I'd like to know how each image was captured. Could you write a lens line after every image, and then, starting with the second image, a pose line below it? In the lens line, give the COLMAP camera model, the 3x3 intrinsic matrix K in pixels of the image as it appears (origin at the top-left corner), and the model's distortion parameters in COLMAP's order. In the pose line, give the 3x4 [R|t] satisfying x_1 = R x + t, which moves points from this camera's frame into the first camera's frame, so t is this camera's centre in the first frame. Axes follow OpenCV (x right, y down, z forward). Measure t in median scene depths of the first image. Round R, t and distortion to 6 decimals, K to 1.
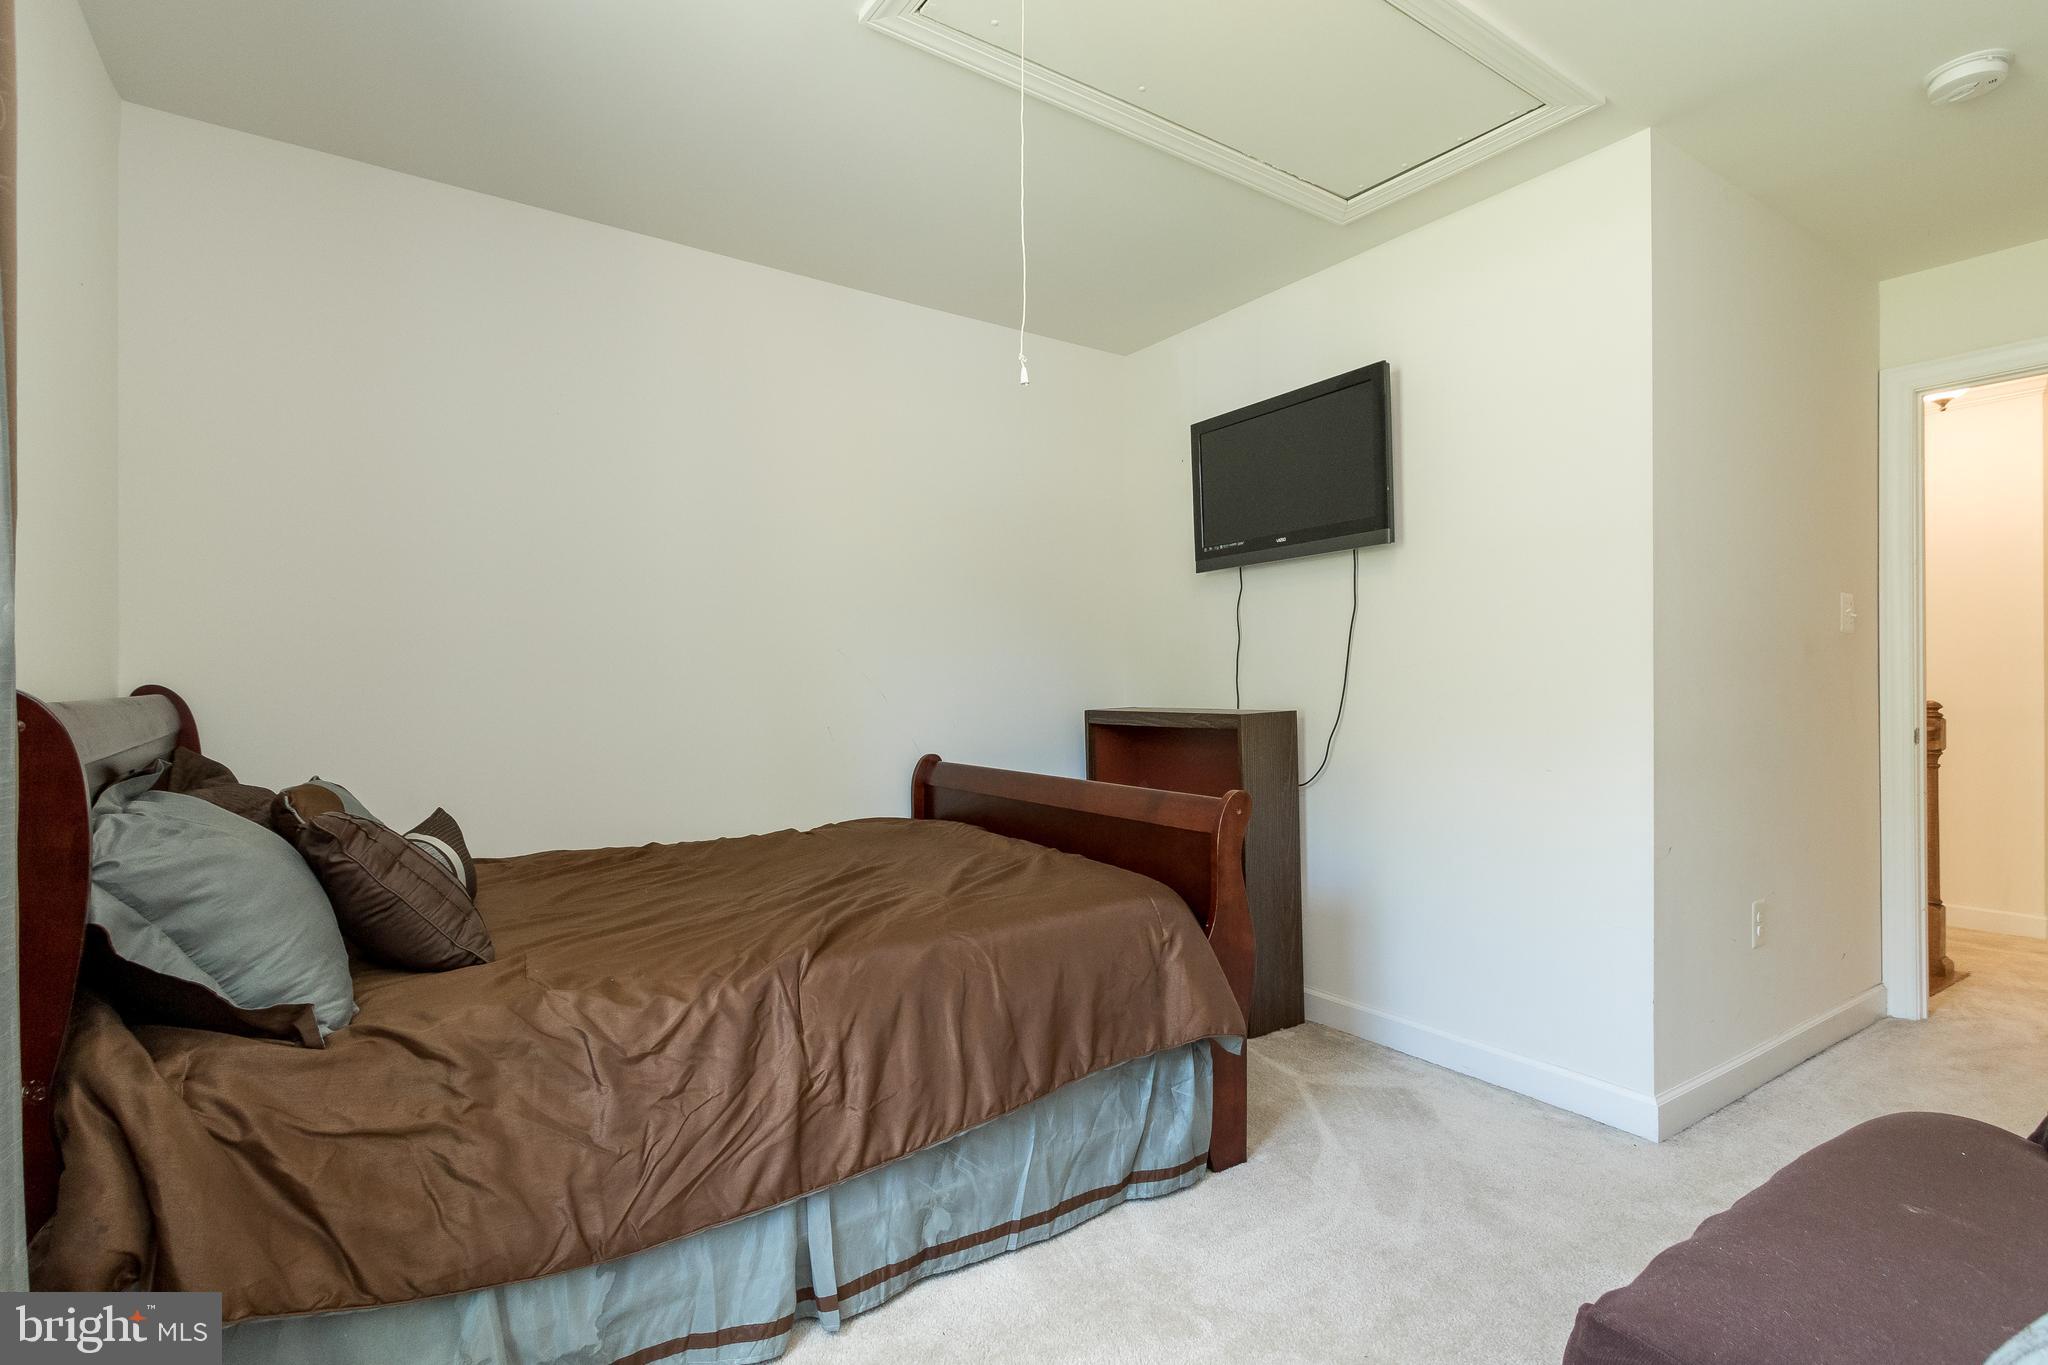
lens RADIAL K [[960.0, 0, 1021.1], [0, 960.0, 684.3], [0, 0, 1]] dist [0.001578, -0.000075]
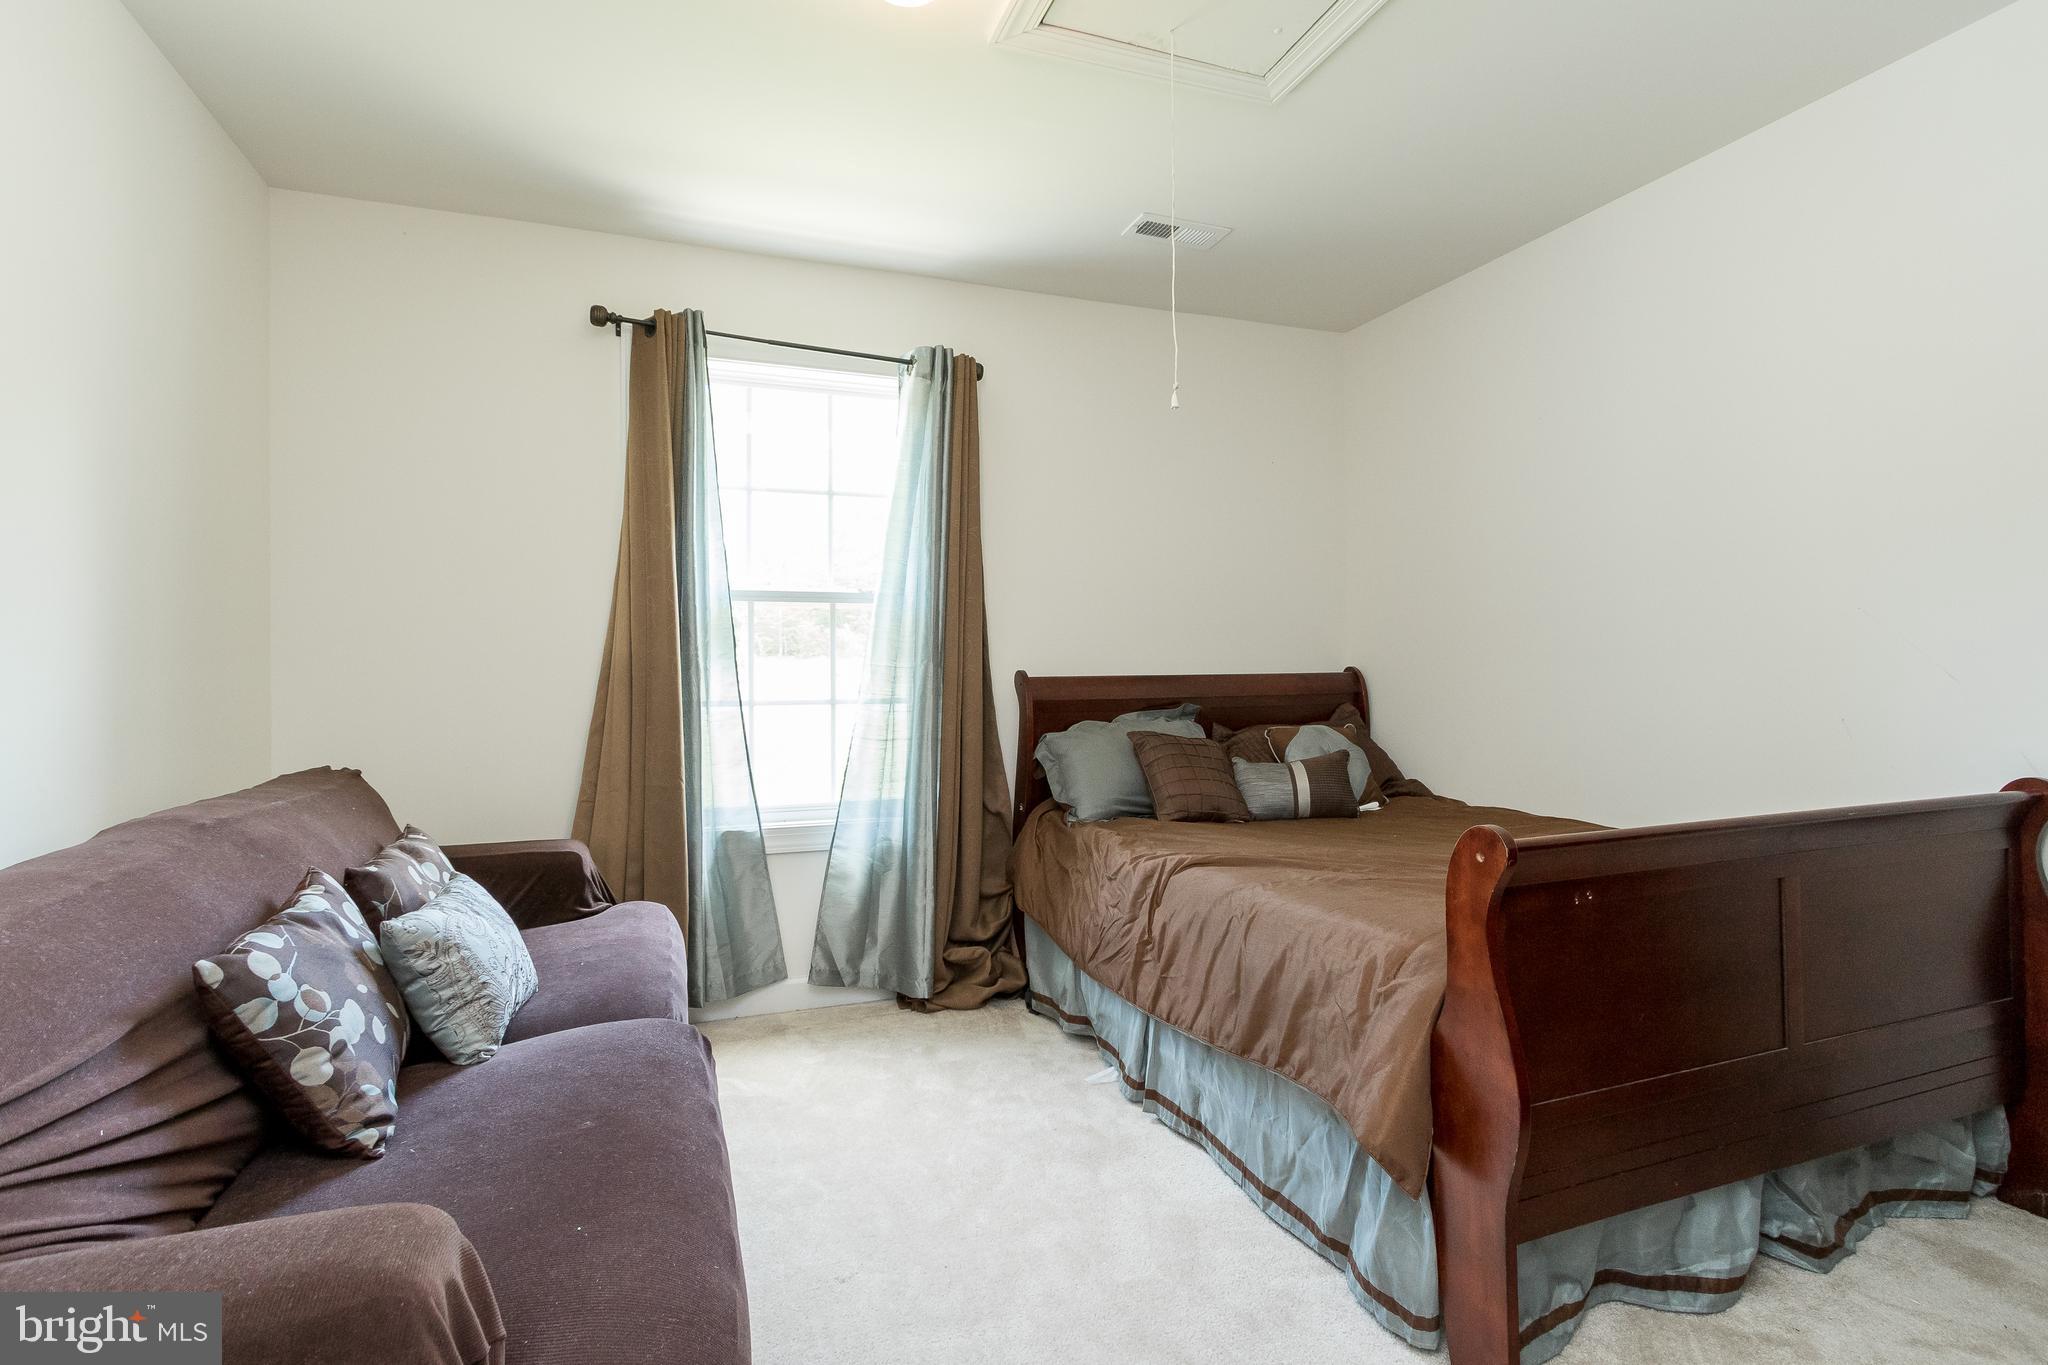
lens RADIAL K [[960.0, 0, 1027.8], [0, 960.0, 678.8], [0, 0, 1]] dist [0.001578, -0.000075]
pose [[-0.240404, -0.003383, -0.970667, 1.147647], [0.004009, 0.999982, -0.004479, 0.015701], [0.970665, -0.004968, -0.240386, 1.065942]]
